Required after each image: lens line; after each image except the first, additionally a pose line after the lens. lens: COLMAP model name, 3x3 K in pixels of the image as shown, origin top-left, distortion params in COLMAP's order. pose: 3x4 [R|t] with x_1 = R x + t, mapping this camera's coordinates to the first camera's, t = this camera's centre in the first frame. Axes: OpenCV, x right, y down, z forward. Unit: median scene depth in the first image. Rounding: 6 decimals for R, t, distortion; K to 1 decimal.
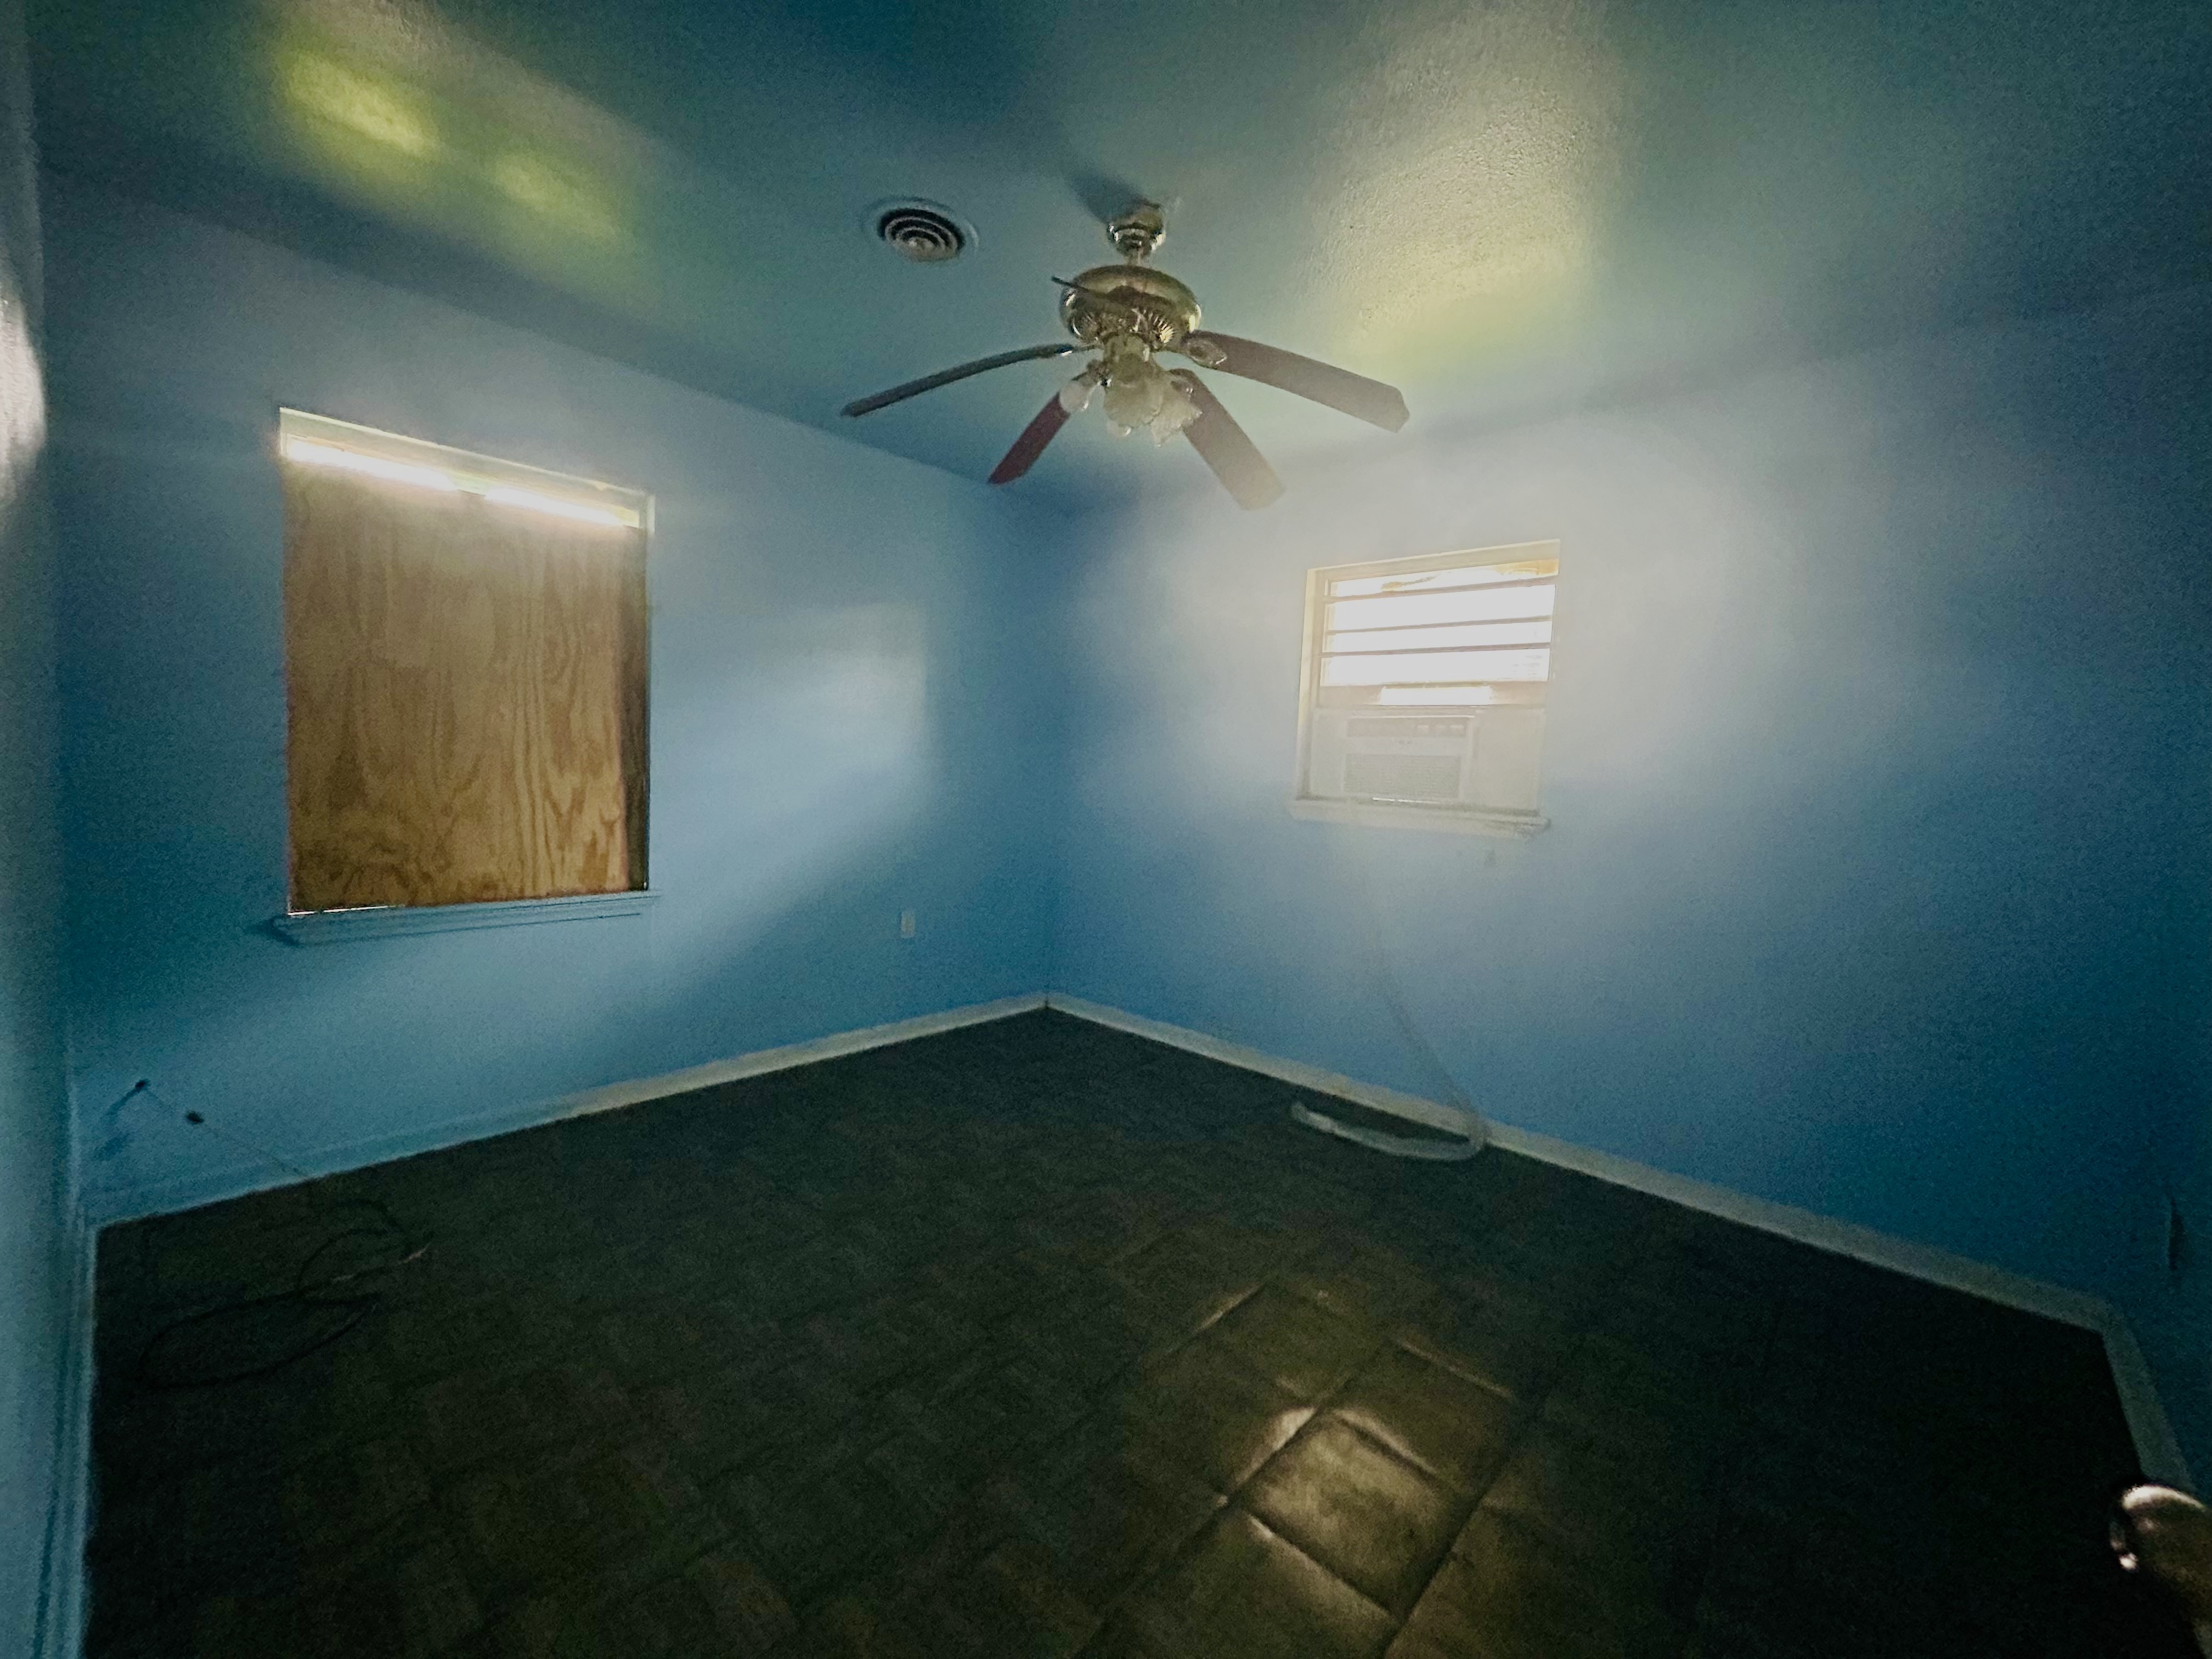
lens RADIAL K [[903.3, 0, 1096.0], [0, 903.3, 830.7], [0, 0, 1]] dist [0.001428, 0.000098]
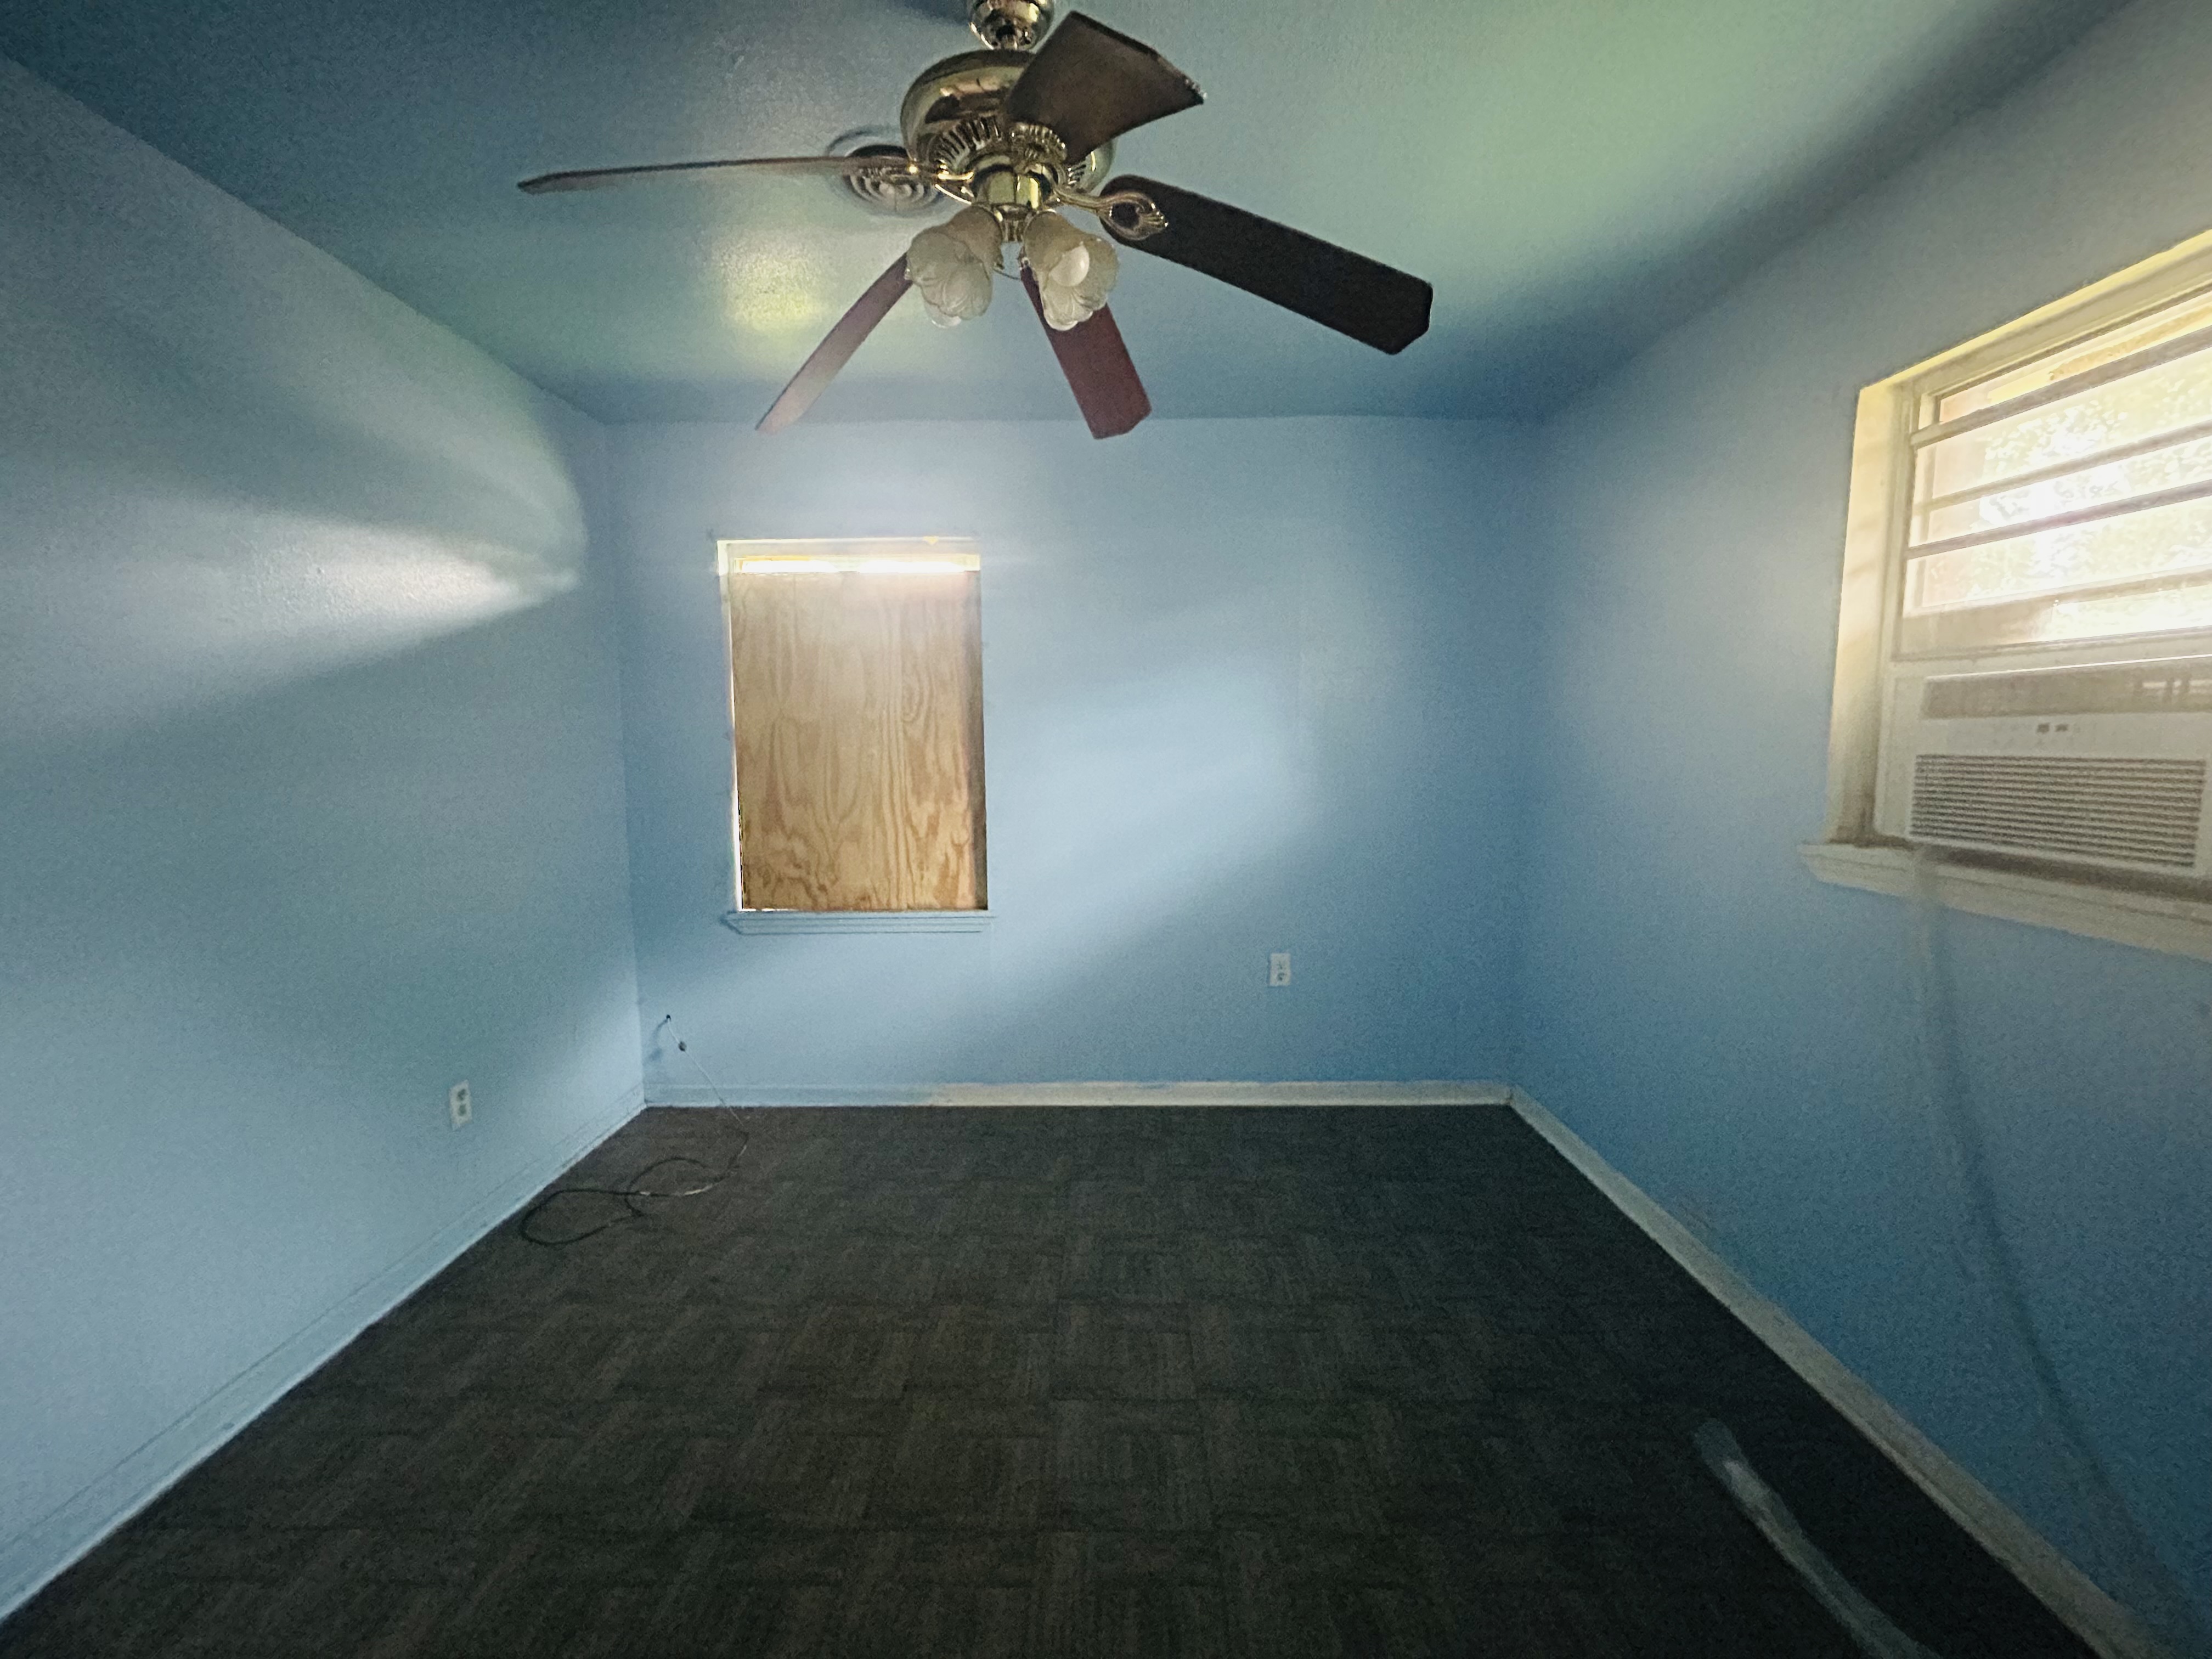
lens RADIAL K [[903.3, 0, 1096.0], [0, 903.3, 830.7], [0, 0, 1]] dist [0.001428, 0.000098]
pose [[0.661055, 0.028281, -0.749804, 0.407797], [-0.016070, 0.999594, 0.023534, -0.058105], [0.750166, -0.003508, 0.661241, 0.417260]]
